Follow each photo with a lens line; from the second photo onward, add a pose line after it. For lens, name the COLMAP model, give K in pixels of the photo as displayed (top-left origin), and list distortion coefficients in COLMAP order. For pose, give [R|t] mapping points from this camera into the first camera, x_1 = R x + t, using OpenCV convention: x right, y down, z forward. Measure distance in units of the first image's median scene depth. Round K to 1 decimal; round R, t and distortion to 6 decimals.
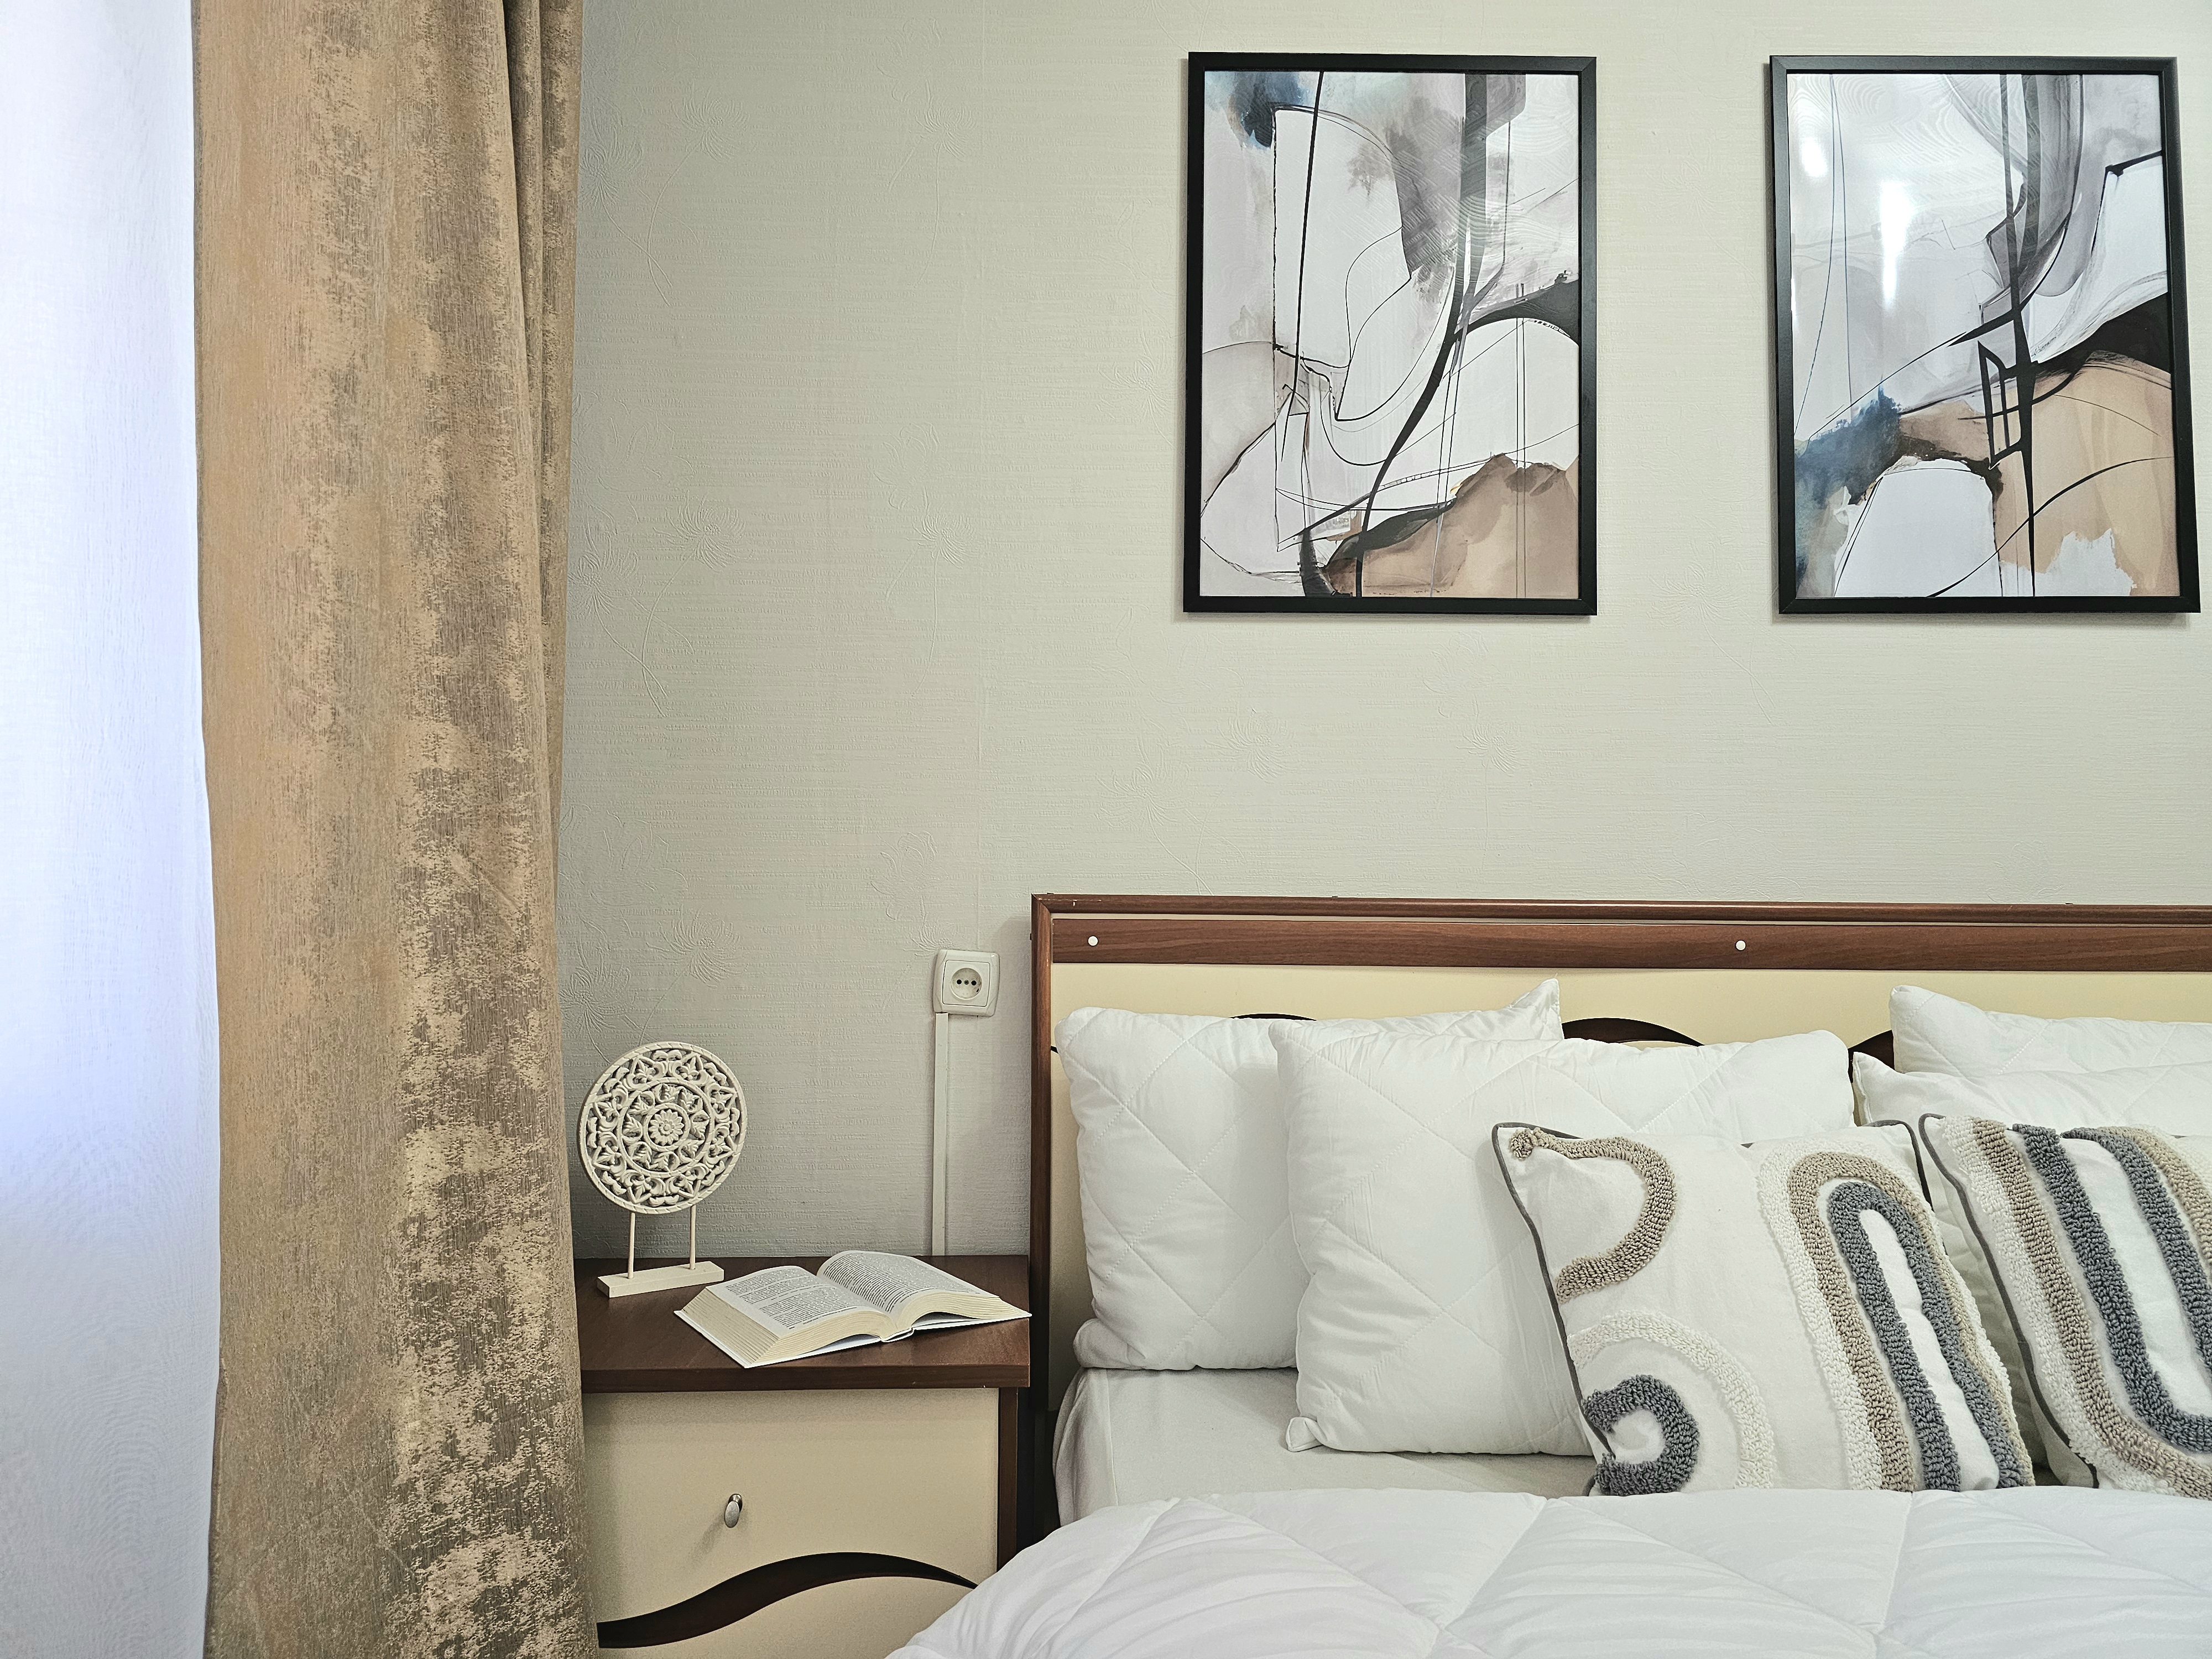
lens RADIAL K [[1491.6, 0, 1072.8], [0, 1491.6, 810.1], [0, 0, 1]] dist [0.059155, -0.055916]
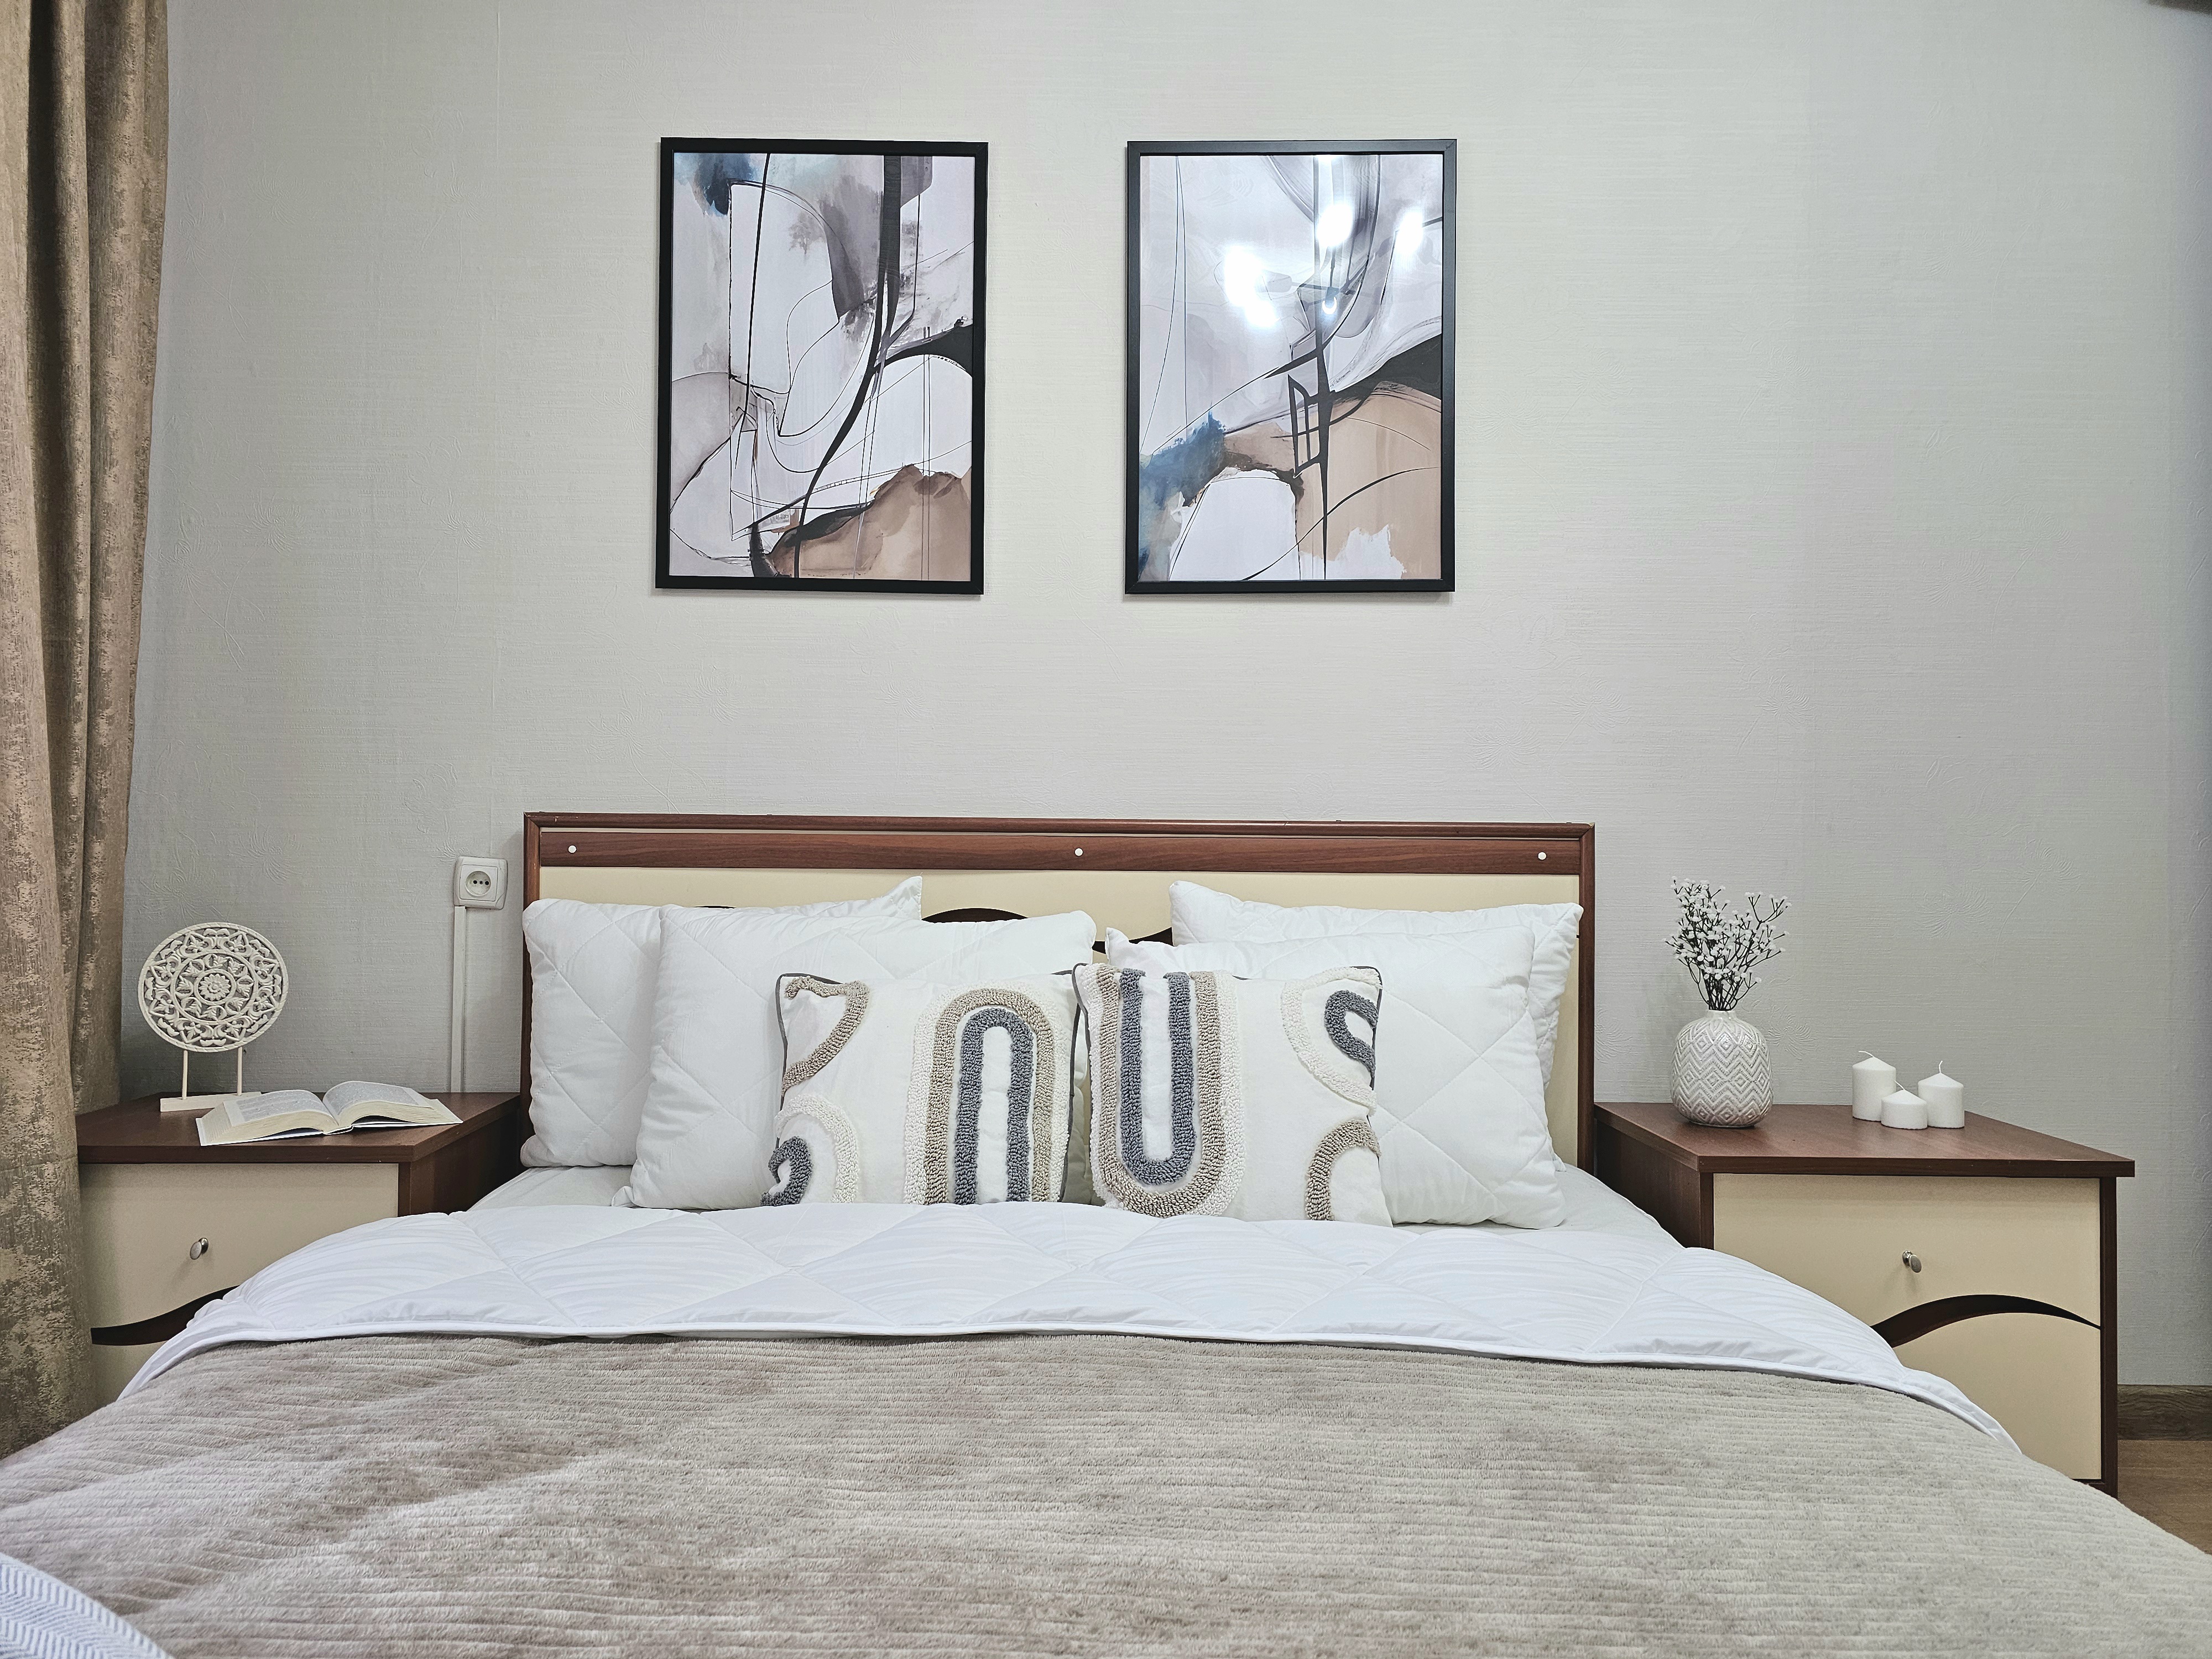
lens RADIAL K [[1491.6, 0, 1079.2], [0, 1491.6, 829.9], [0, 0, 1]] dist [0.059155, -0.055916]
pose [[0.999871, 0.002350, -0.015882, 0.449713], [-0.001771, 0.999337, 0.036370, 0.023373], [0.015957, -0.036337, 0.999212, -0.264488]]
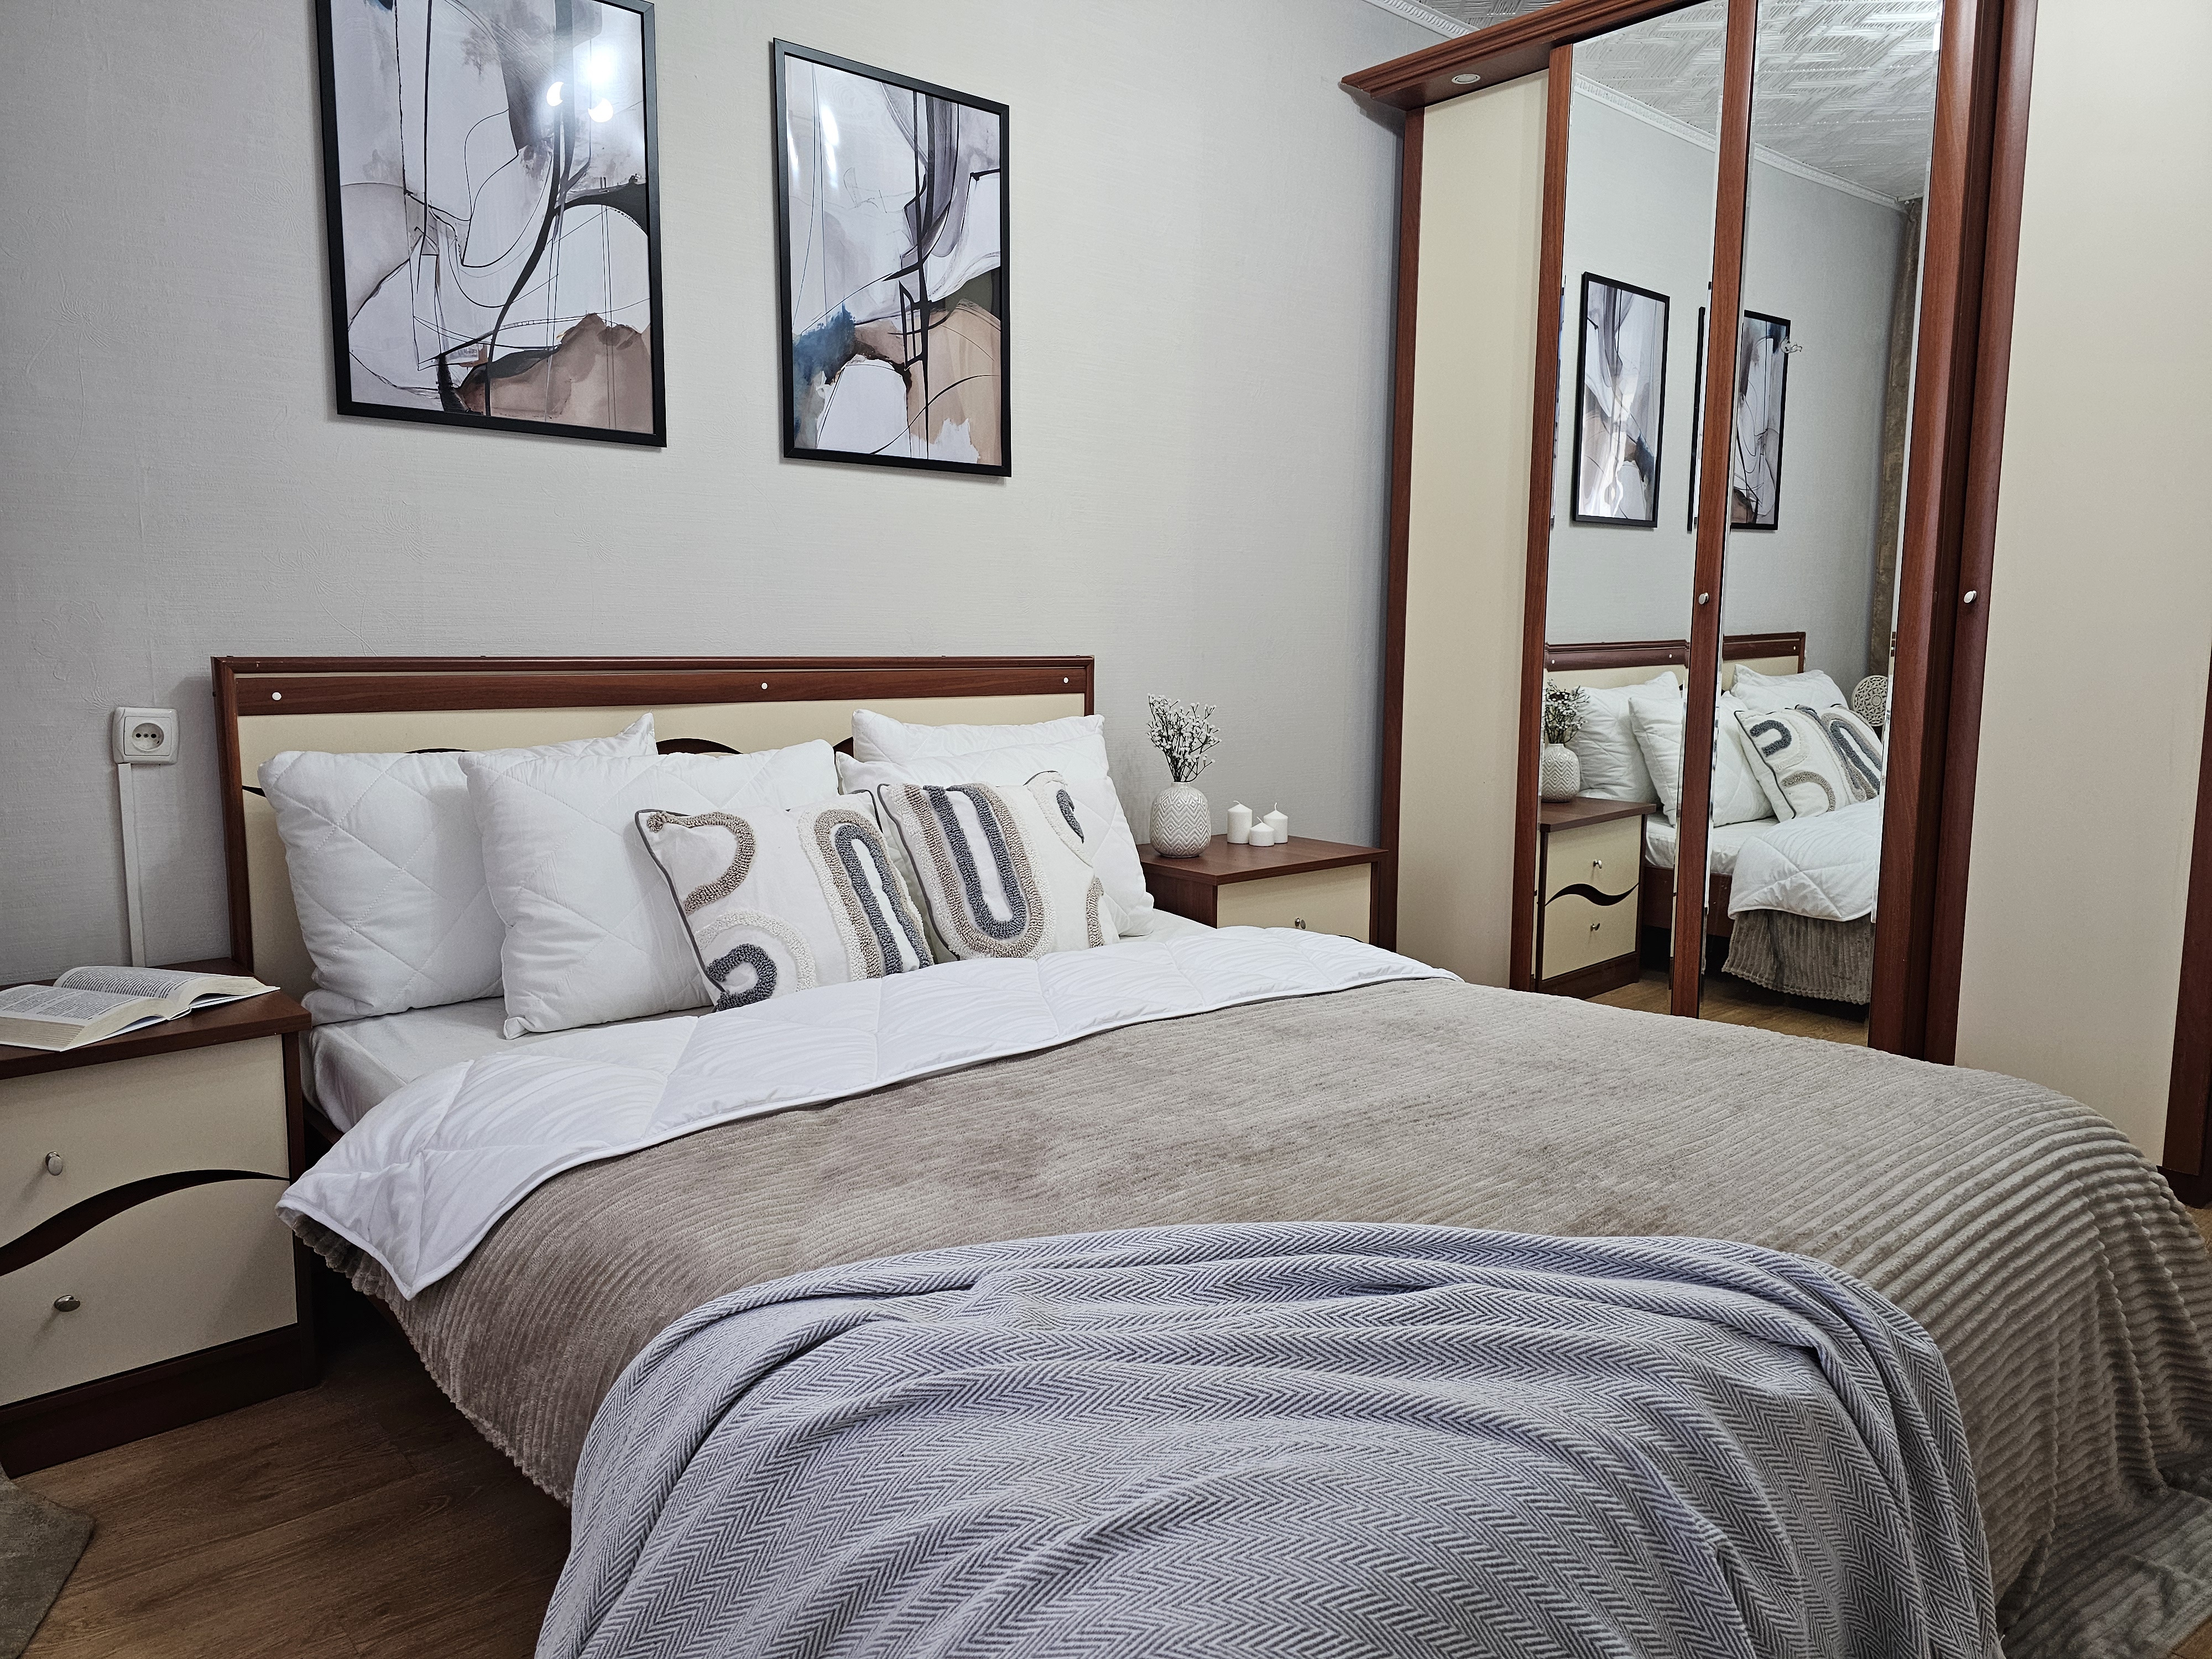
lens RADIAL K [[1491.6, 0, 1097.5], [0, 1491.6, 820.0], [0, 0, 1]] dist [0.059155, -0.055916]
pose [[0.758956, -0.082584, 0.645884, -0.267257], [-0.038740, 0.984441, 0.171394, -0.045263], [-0.649988, -0.155102, 0.743948, -0.330580]]
